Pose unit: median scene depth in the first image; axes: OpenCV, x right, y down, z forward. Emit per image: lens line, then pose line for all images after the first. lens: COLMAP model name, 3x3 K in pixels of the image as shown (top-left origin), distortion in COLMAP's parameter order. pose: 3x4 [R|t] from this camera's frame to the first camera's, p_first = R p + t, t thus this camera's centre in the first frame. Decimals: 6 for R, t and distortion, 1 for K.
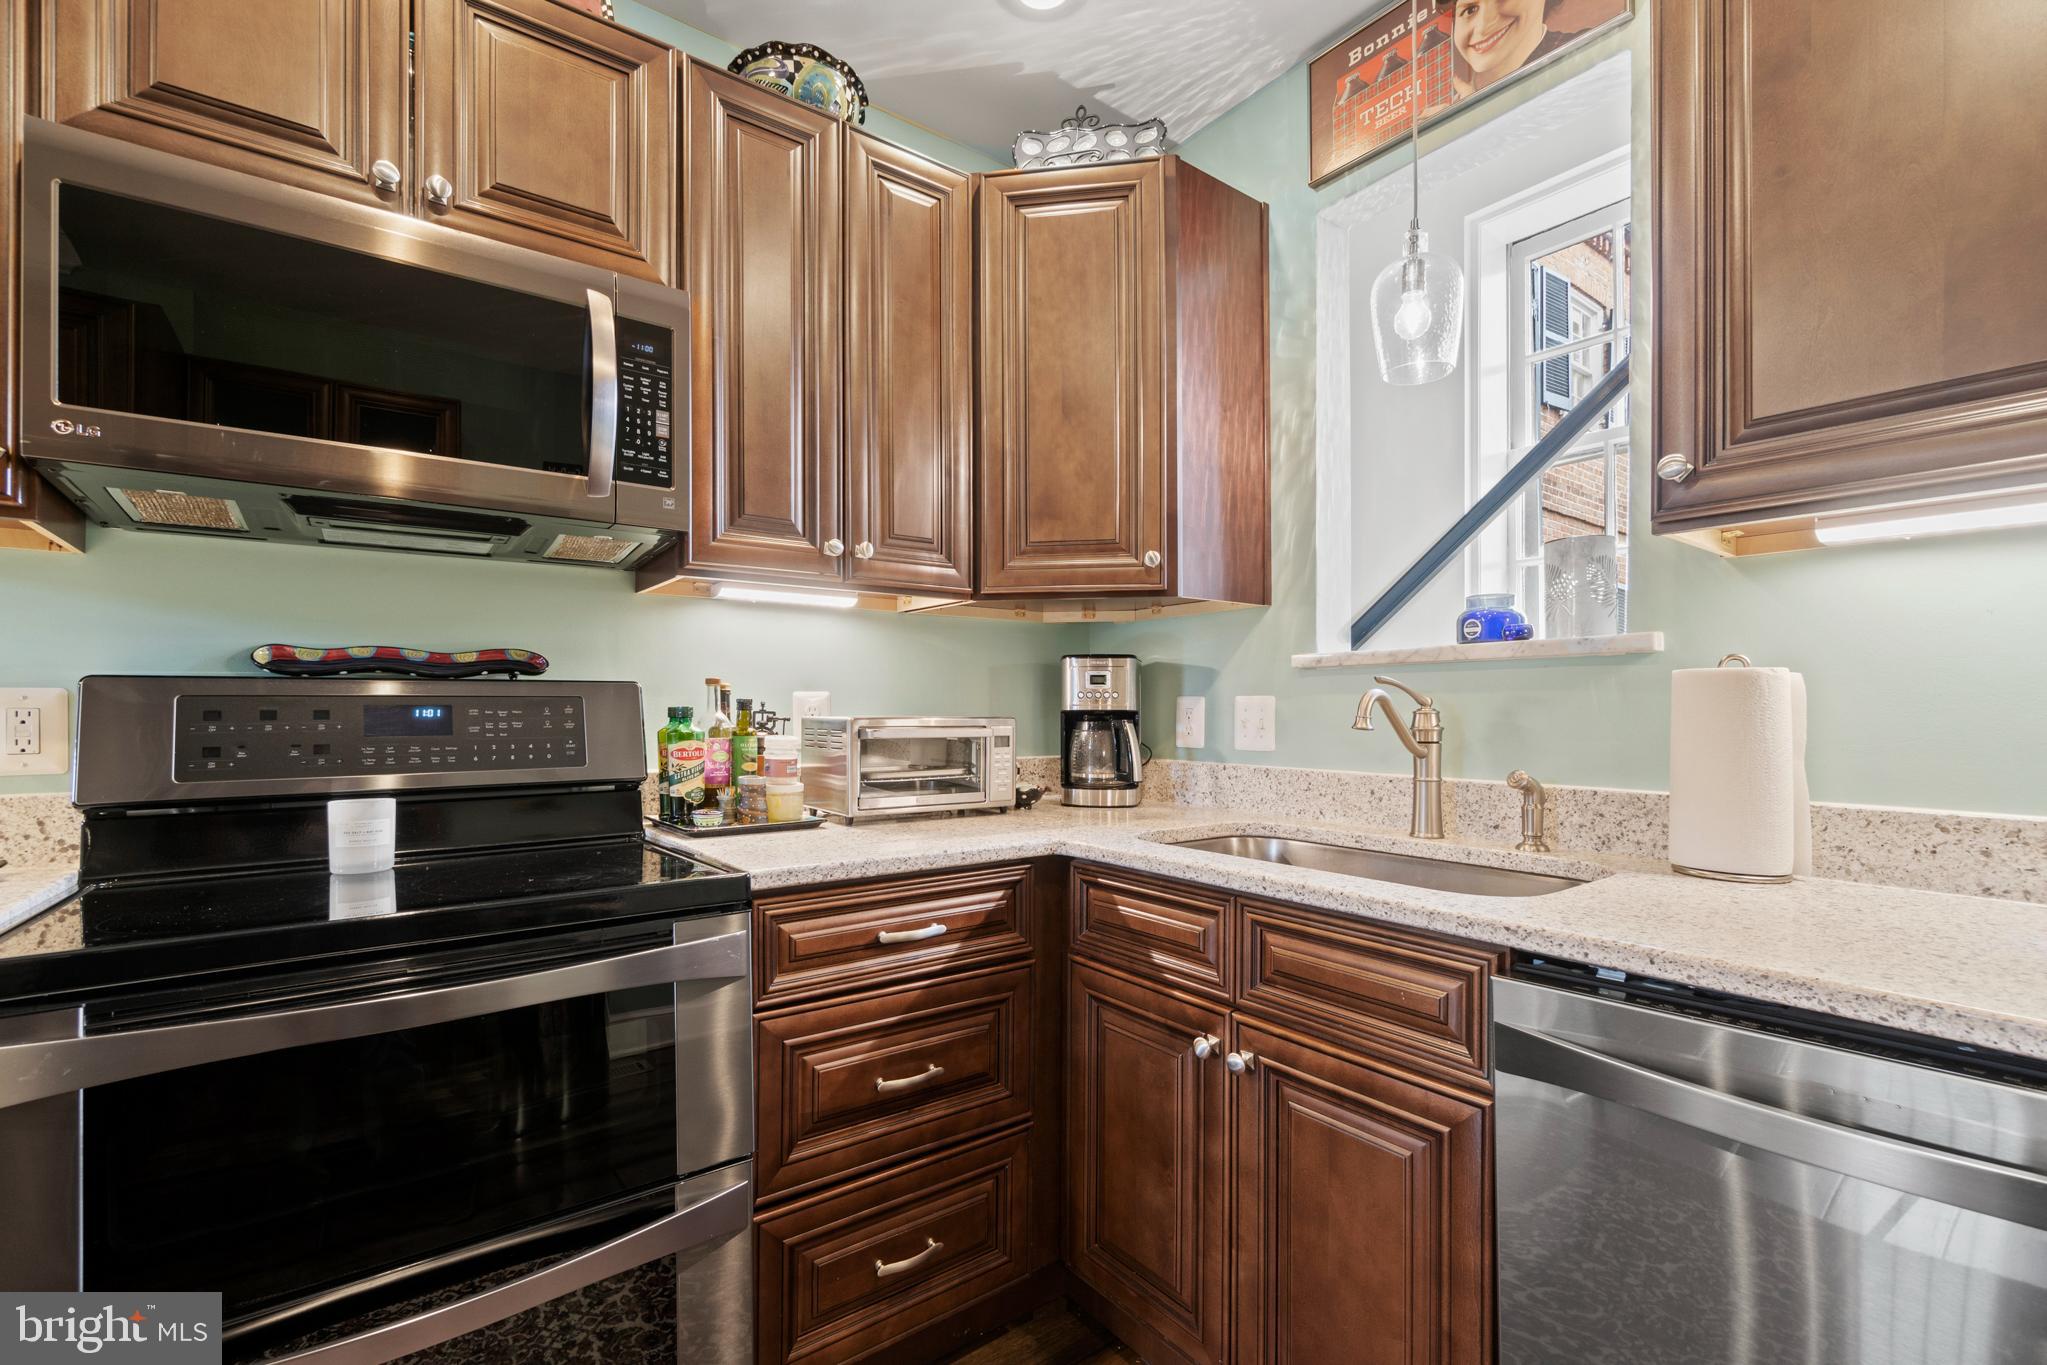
lens RADIAL K [[881.7, 0, 1021.8], [0, 881.7, 702.5], [0, 0, 1]] dist [-0.003243, 0.000264]
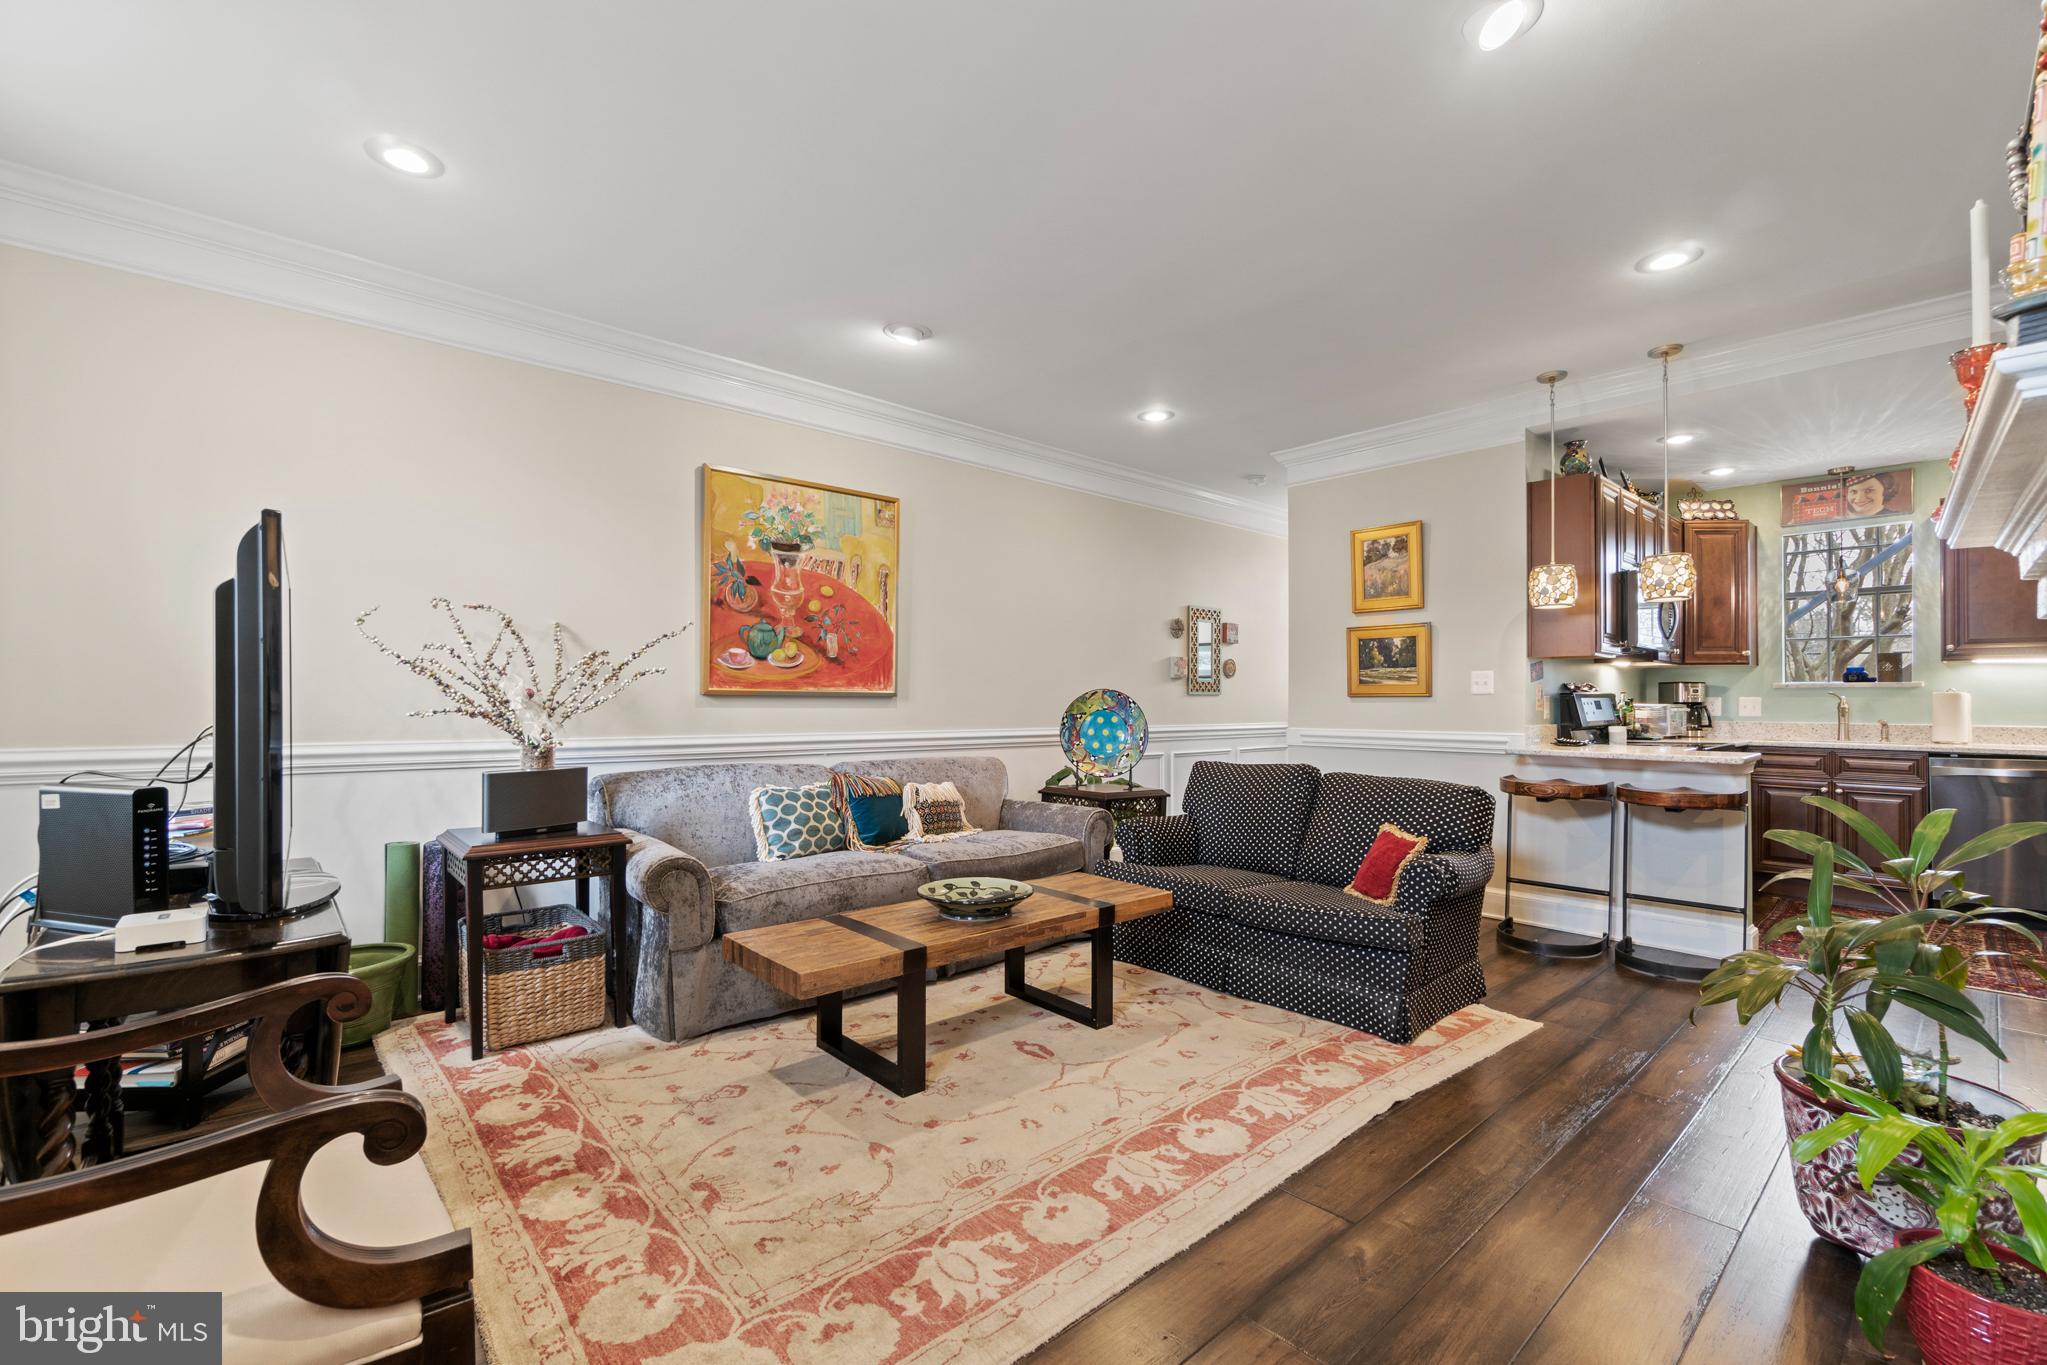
lens RADIAL K [[881.7, 0, 1016.3], [0, 881.7, 687.7], [0, 0, 1]] dist [-0.003243, 0.000264]
pose [[0.995112, 0.003120, 0.098700, -3.166528], [-0.002774, 0.999989, -0.003649, -0.027603], [-0.098710, 0.003357, 0.995111, -2.125953]]
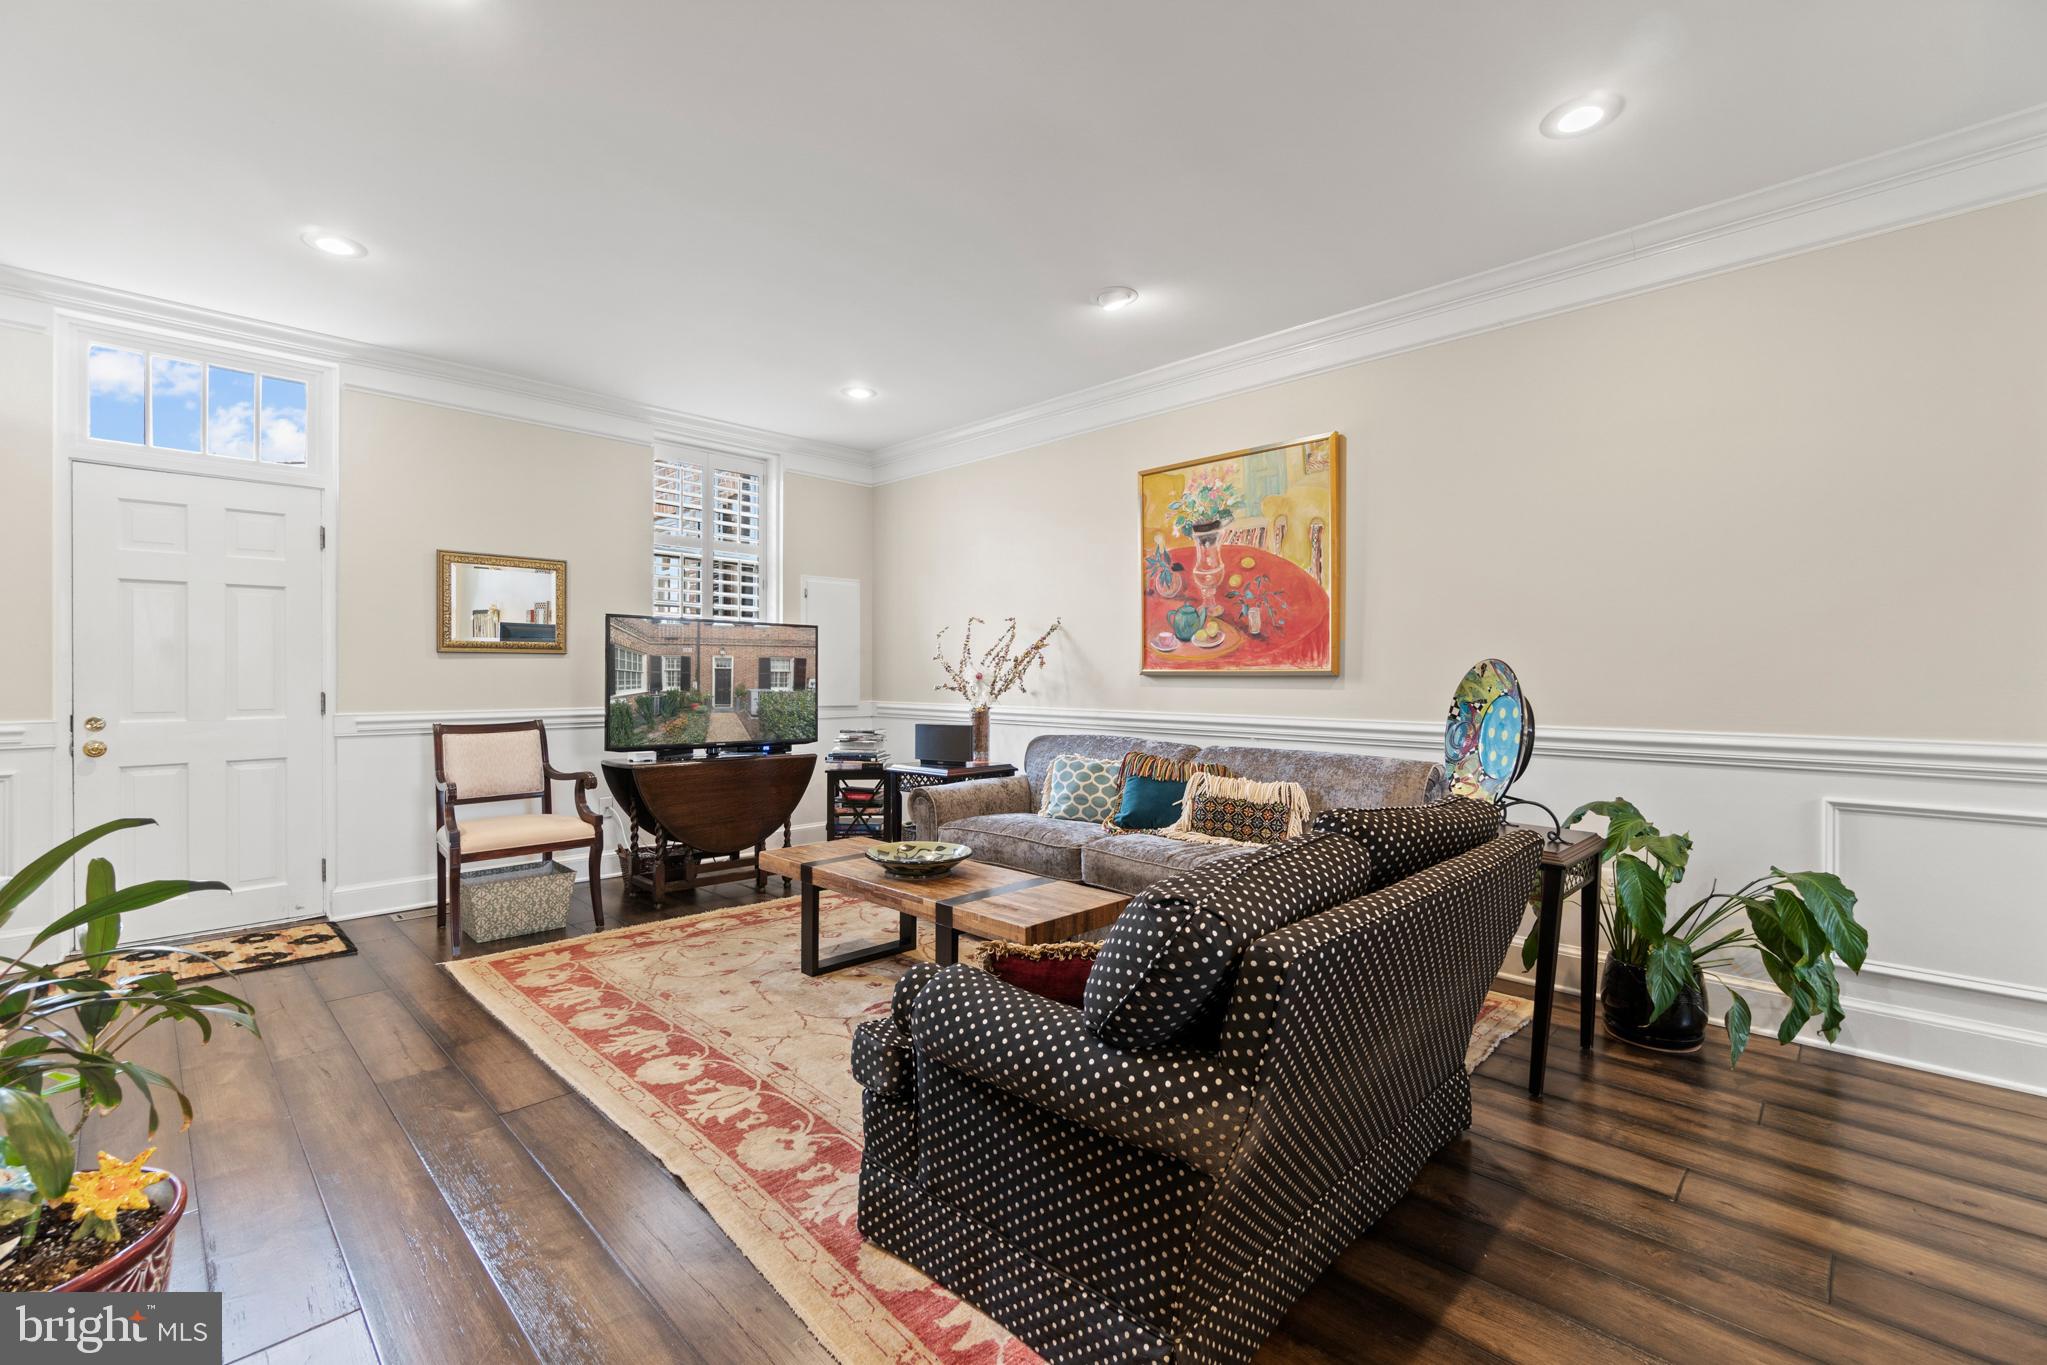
lens RADIAL K [[881.7, 0, 1024.2], [0, 881.7, 671.1], [0, 0, 1]] dist [-0.003243, 0.000264]
pose [[0.164736, -0.012967, -0.986252, -0.922570], [0.004815, 0.999912, -0.012343, 0.007253], [0.986326, -0.002716, 0.164784, -0.270593]]
